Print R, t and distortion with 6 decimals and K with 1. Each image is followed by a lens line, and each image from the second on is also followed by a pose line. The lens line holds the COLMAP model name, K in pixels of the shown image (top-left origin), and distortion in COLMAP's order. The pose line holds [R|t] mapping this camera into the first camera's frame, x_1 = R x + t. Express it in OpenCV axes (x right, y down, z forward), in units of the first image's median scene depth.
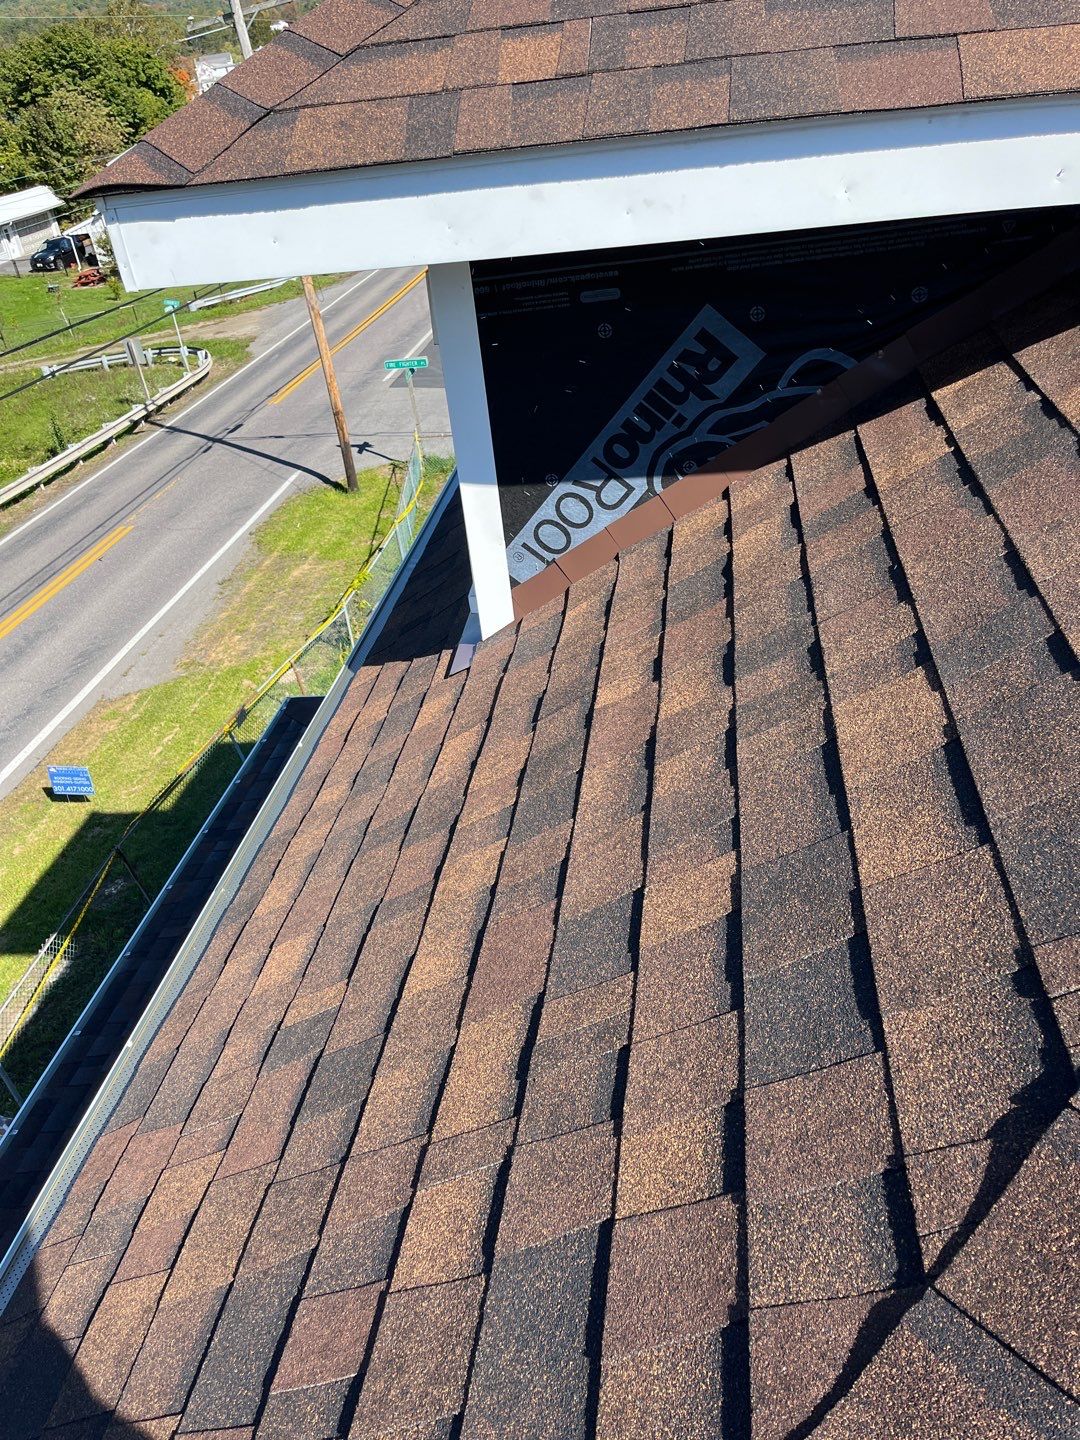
lens RADIAL K [[1072.1, 0, 532.3], [0, 1072.1, 725.6], [0, 0, 1]] dist [0.065536, -0.095388]
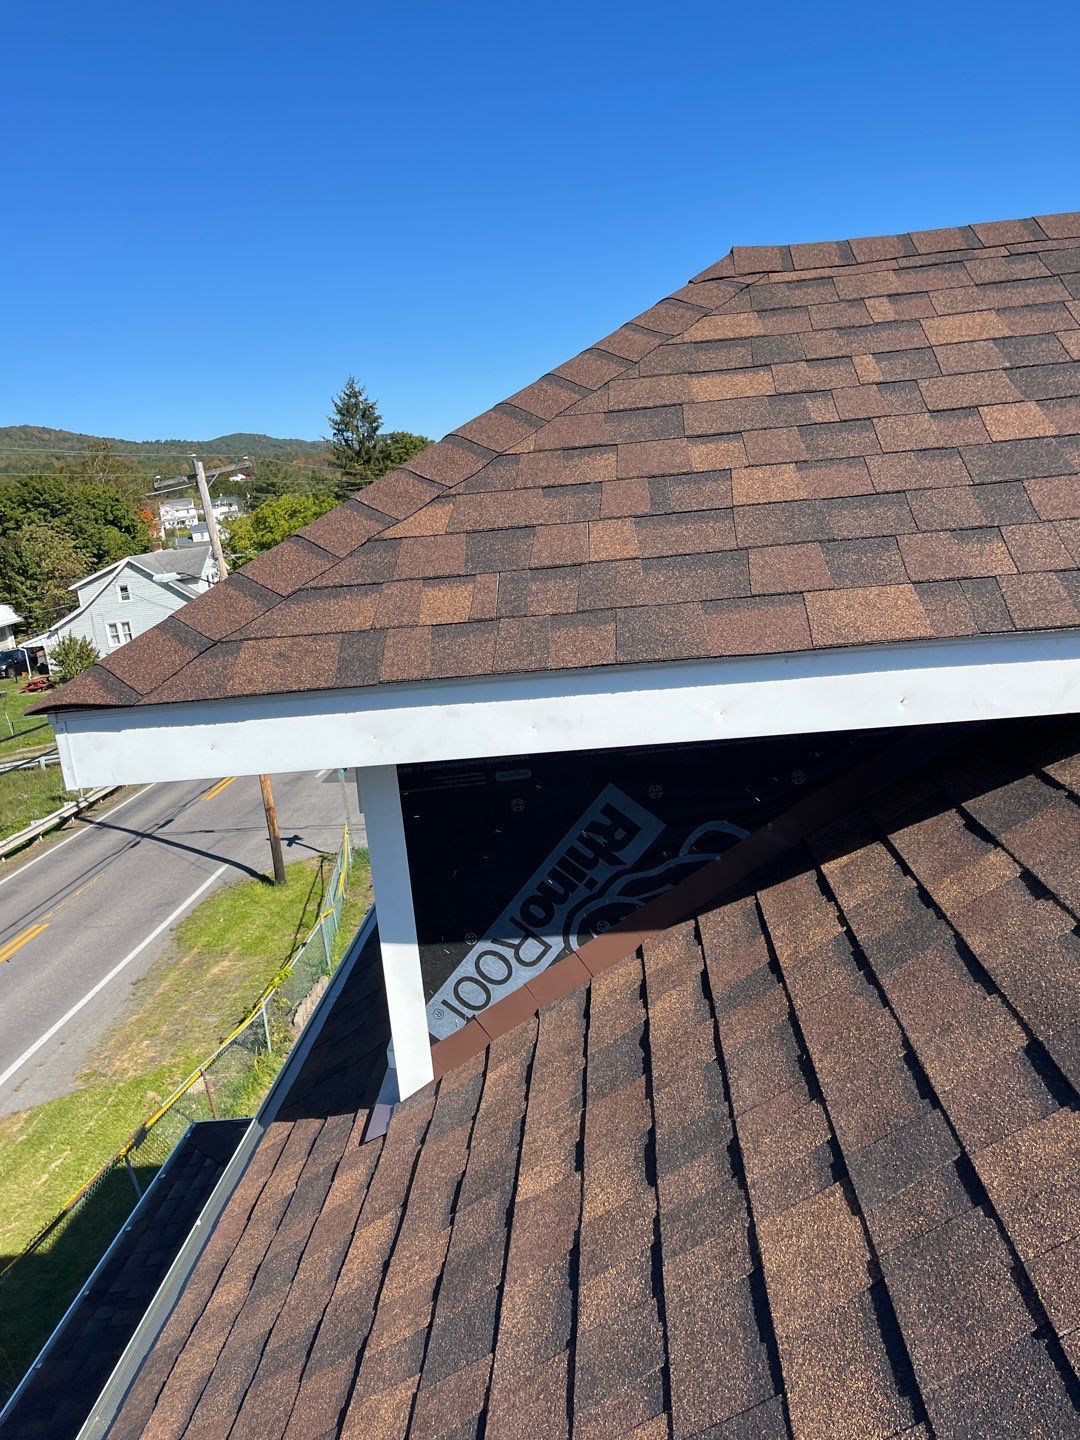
lens RADIAL K [[1072.1, 0, 531.0], [0, 1072.1, 717.9], [0, 0, 1]] dist [0.065536, -0.095388]
pose [[0.997807, -0.003866, 0.066081, 0.010936], [0.026759, 0.936648, -0.349249, -0.085809], [-0.060544, 0.350251, 0.934697, -0.045395]]
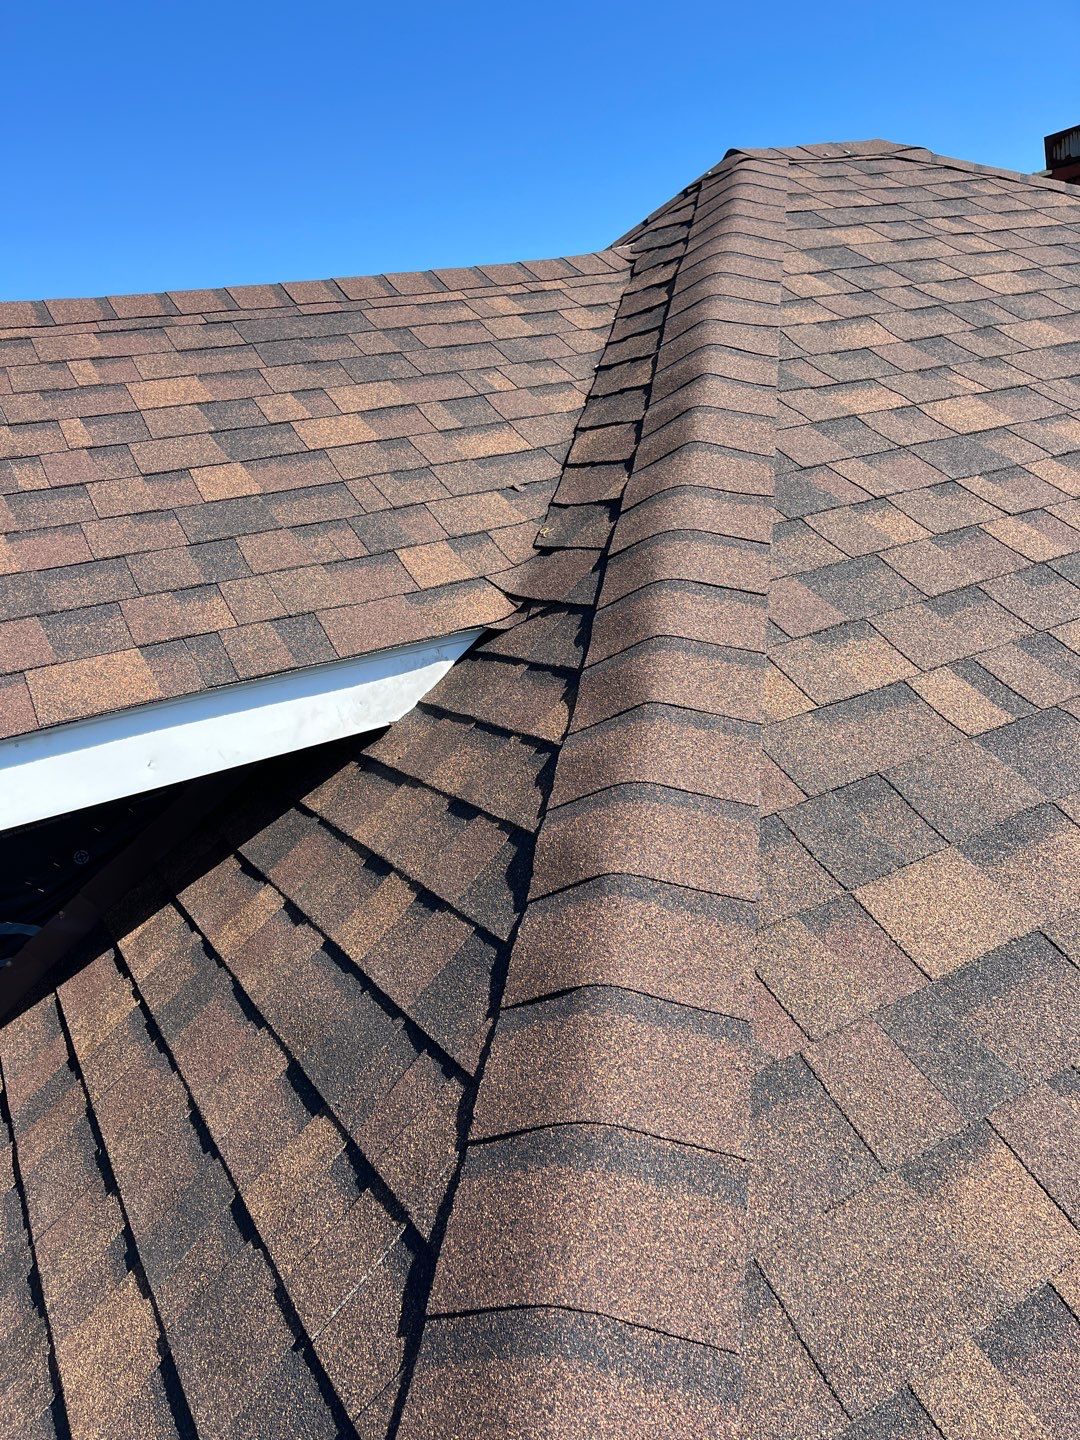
lens RADIAL K [[1072.1, 0, 532.8], [0, 1072.1, 736.2], [0, 0, 1]] dist [0.065536, -0.095388]
pose [[0.789411, -0.169770, 0.589922, 0.114194], [0.381371, 0.888673, -0.254590, -0.071964], [-0.481026, 0.425955, 0.766274, -0.090214]]
